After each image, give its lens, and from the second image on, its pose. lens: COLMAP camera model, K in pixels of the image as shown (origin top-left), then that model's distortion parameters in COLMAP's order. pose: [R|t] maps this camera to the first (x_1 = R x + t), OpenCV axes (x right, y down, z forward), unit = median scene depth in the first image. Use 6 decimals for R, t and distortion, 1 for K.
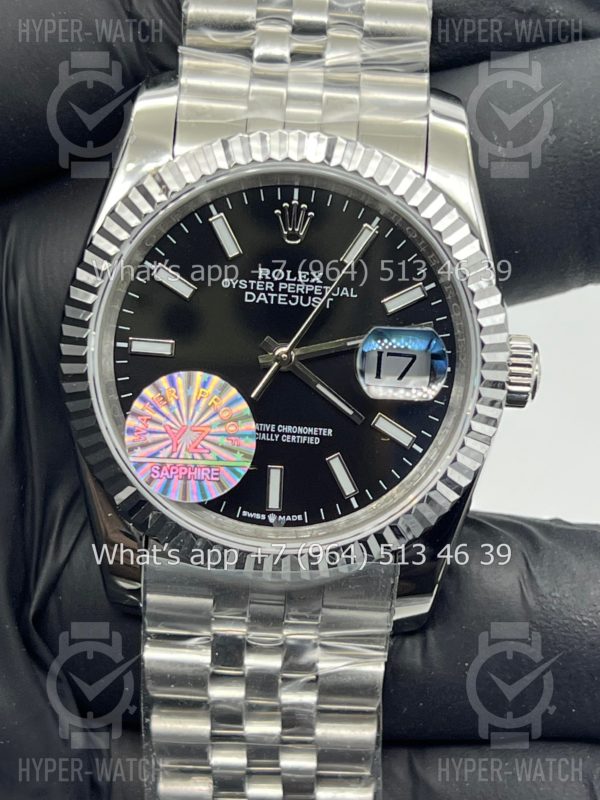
lens RADIAL K [[1816.0, 0, 300.0], [0, 1816.0, 400.0], [0, 0, 1]] dist [0.267874, -0.428488]
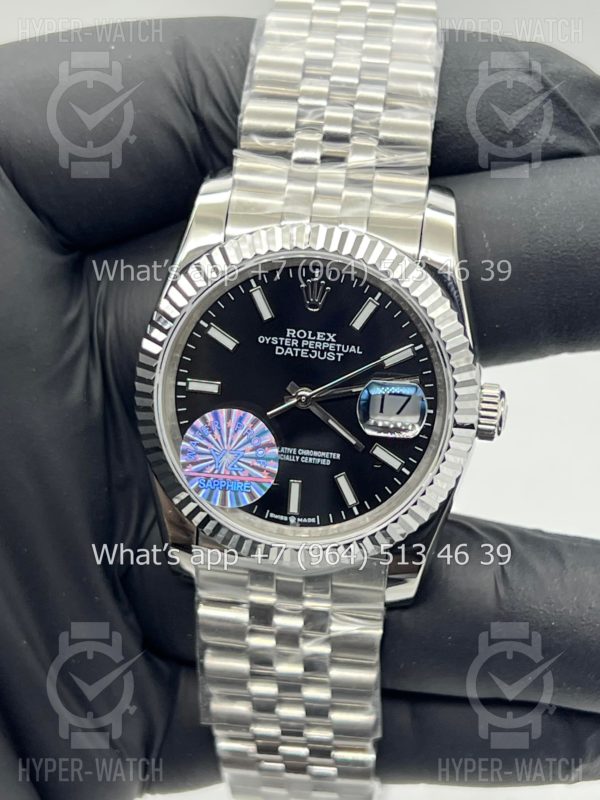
lens RADIAL K [[1816.0, 0, 300.0], [0, 1816.0, 400.0], [0, 0, 1]] dist [0.267874, -0.428488]
pose [[0.994970, 0.037278, -0.092981, 0.108776], [-0.029959, 0.996432, 0.078908, -0.124215], [0.095590, -0.075726, 0.992536, -0.288365]]
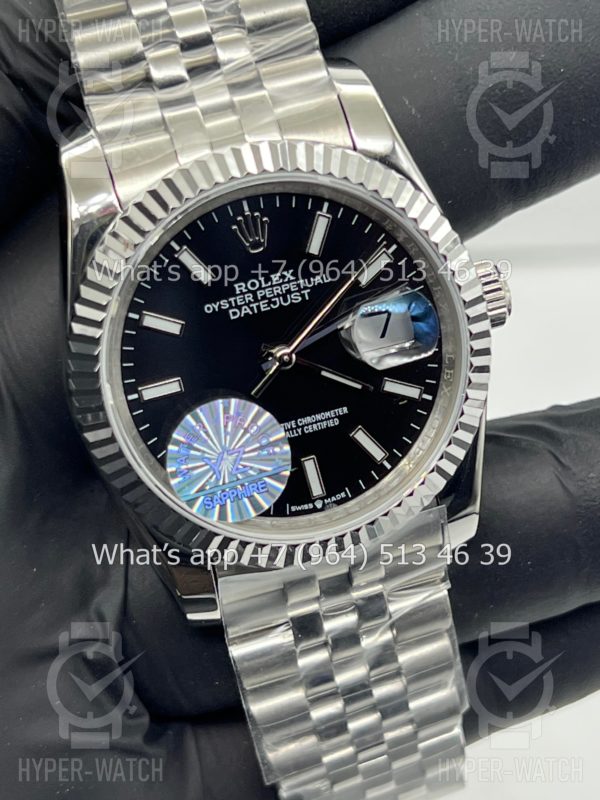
lens RADIAL K [[1816.0, 0, 300.0], [0, 1816.0, 400.0], [0, 0, 1]] dist [0.267874, -0.428488]
pose [[0.938246, -0.327113, 0.112660, -0.125820], [0.312316, 0.940907, 0.130966, -0.134755], [-0.148843, -0.087693, 0.984965, -0.036080]]
